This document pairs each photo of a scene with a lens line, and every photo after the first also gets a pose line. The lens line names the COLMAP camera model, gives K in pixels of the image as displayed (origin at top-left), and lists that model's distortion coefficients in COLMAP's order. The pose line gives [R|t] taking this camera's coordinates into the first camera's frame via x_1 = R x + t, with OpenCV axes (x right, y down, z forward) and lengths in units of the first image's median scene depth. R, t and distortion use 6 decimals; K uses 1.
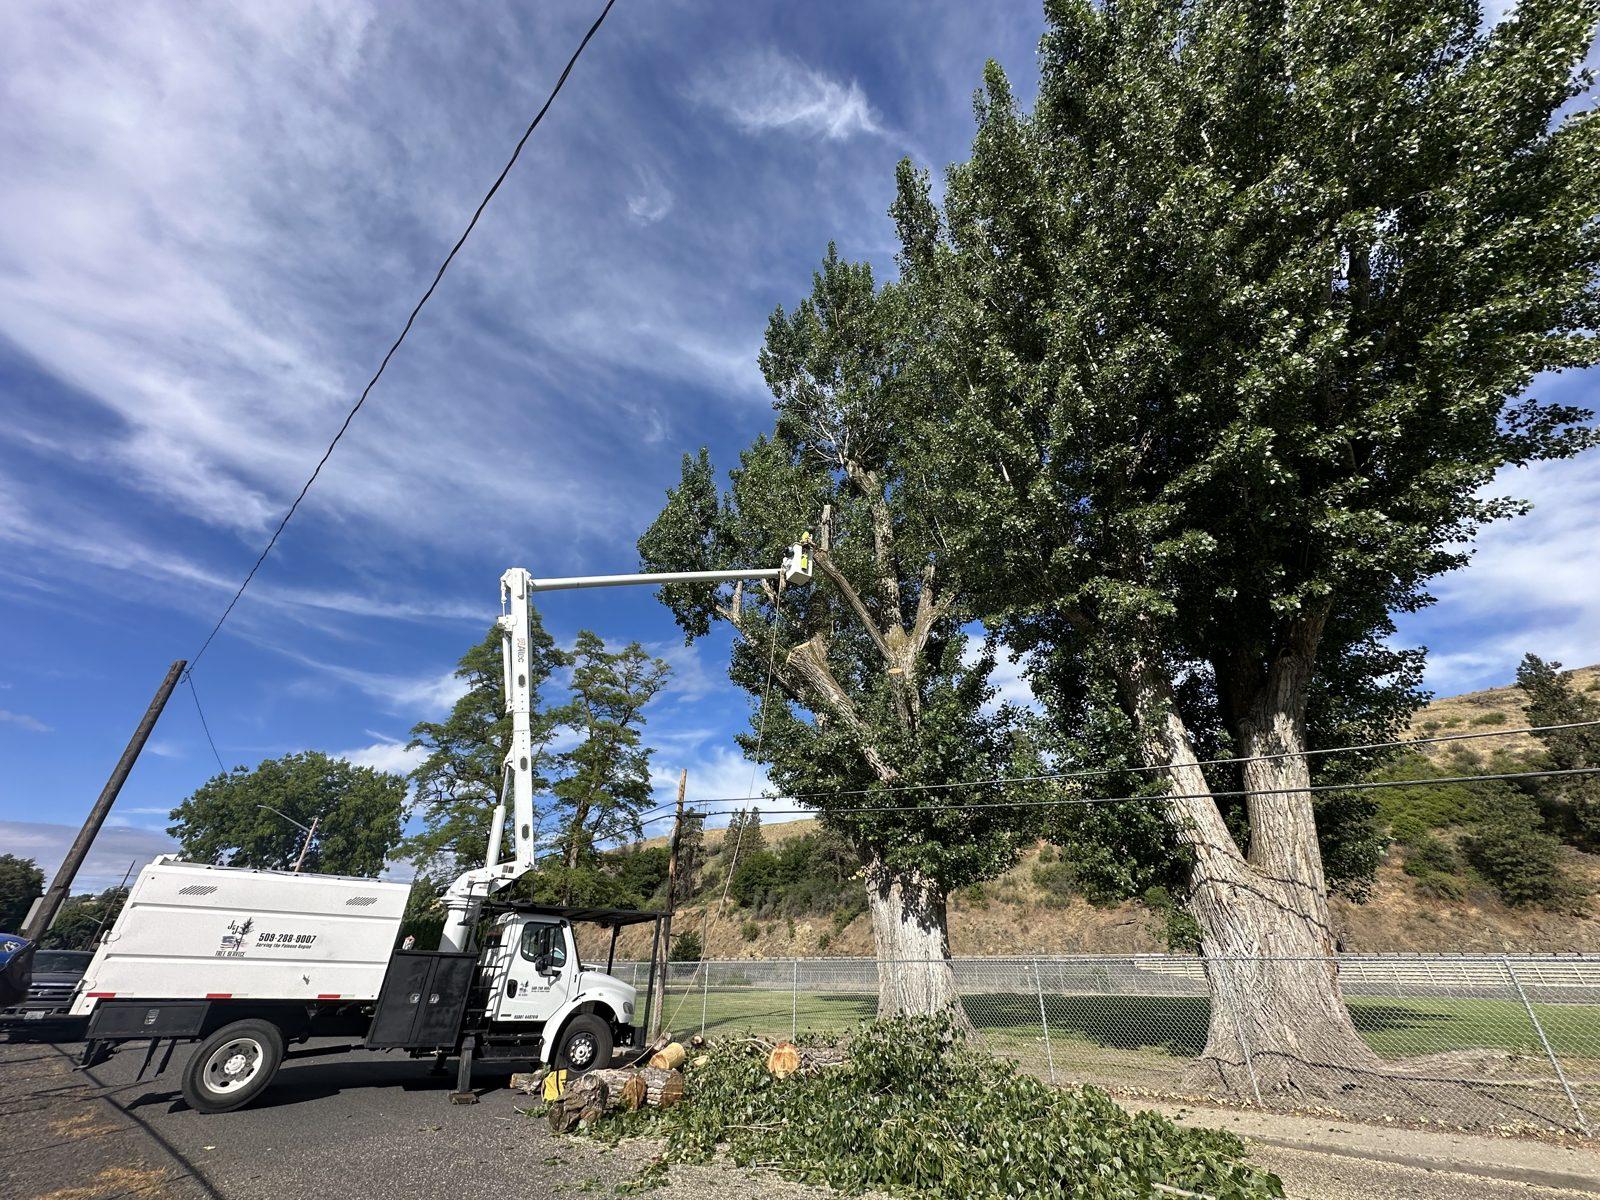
lens RADIAL K [[635.3, 0, 800.0], [0, 635.3, 600.0], [0, 0, 1]] dist [-0.000332, 0.000007]
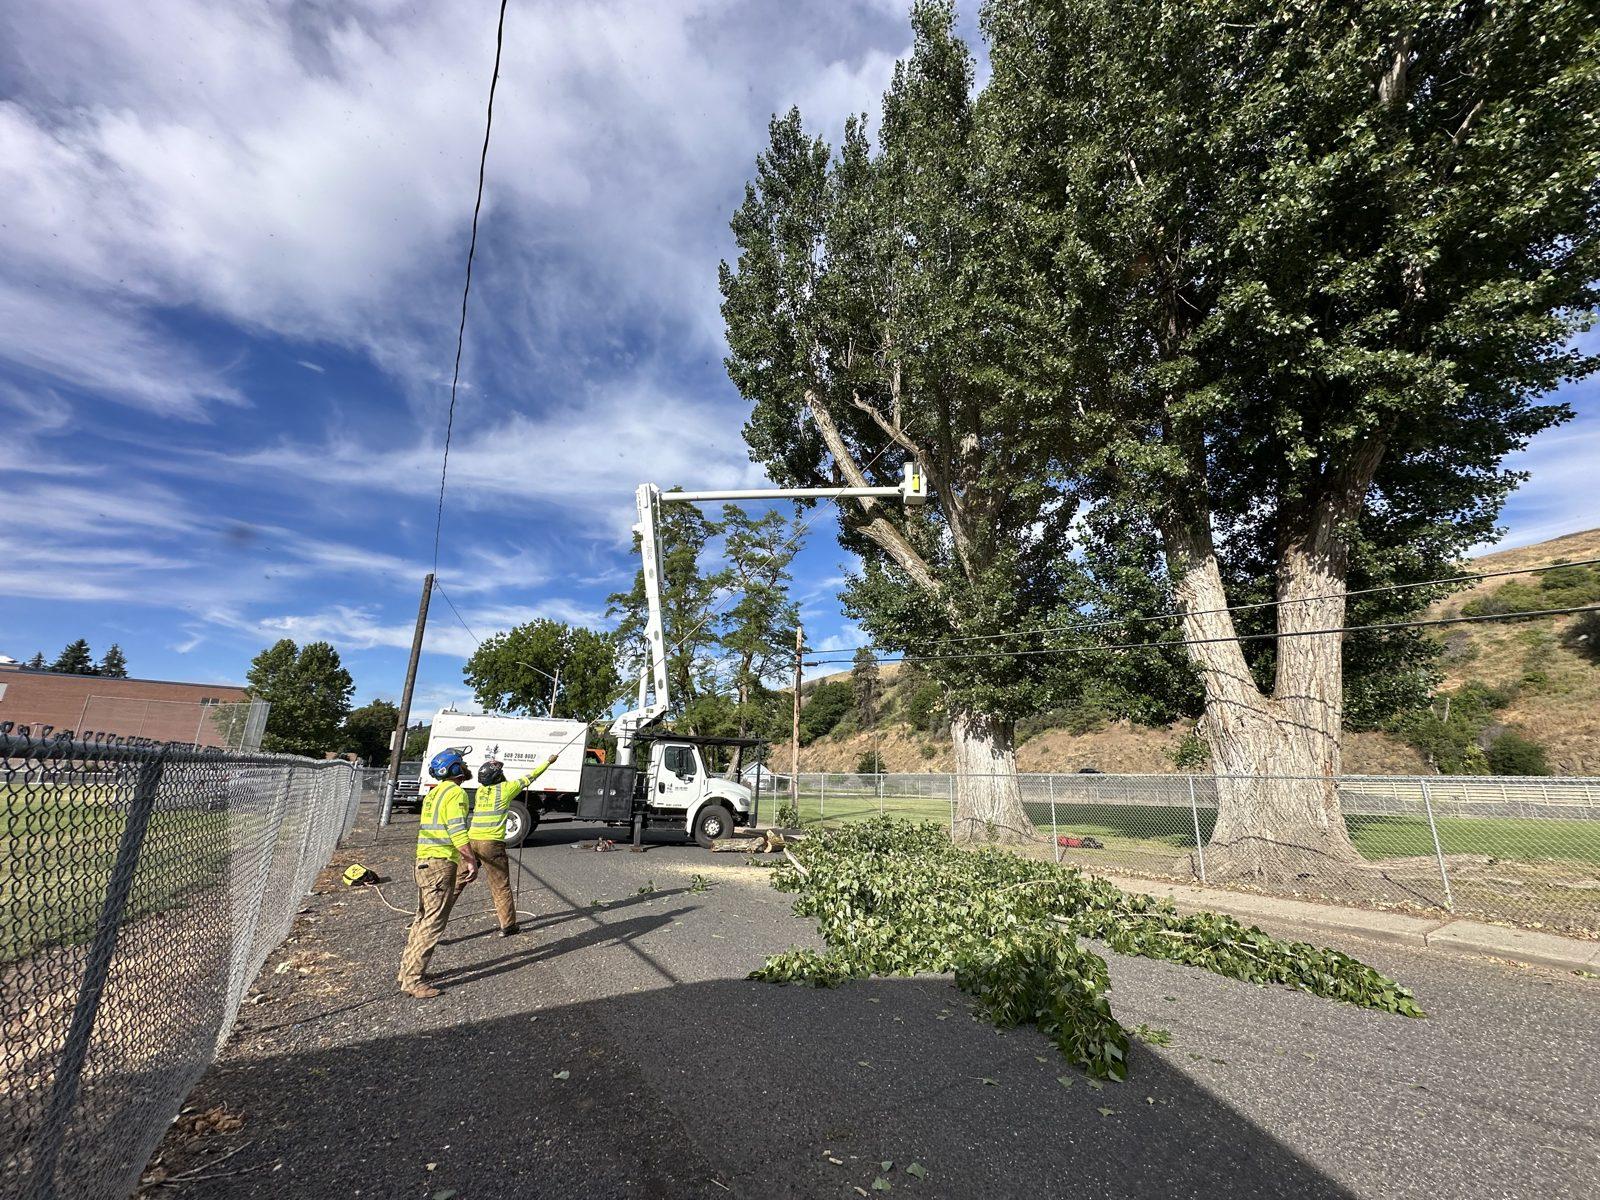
lens RADIAL K [[635.3, 0, 800.0], [0, 635.3, 600.0], [0, 0, 1]] dist [-0.000332, 0.000007]
pose [[0.961025, -0.060225, -0.269824, 0.190616], [0.124562, 0.965632, 0.228121, -0.070089], [0.246812, -0.252840, 0.935498, -0.126742]]
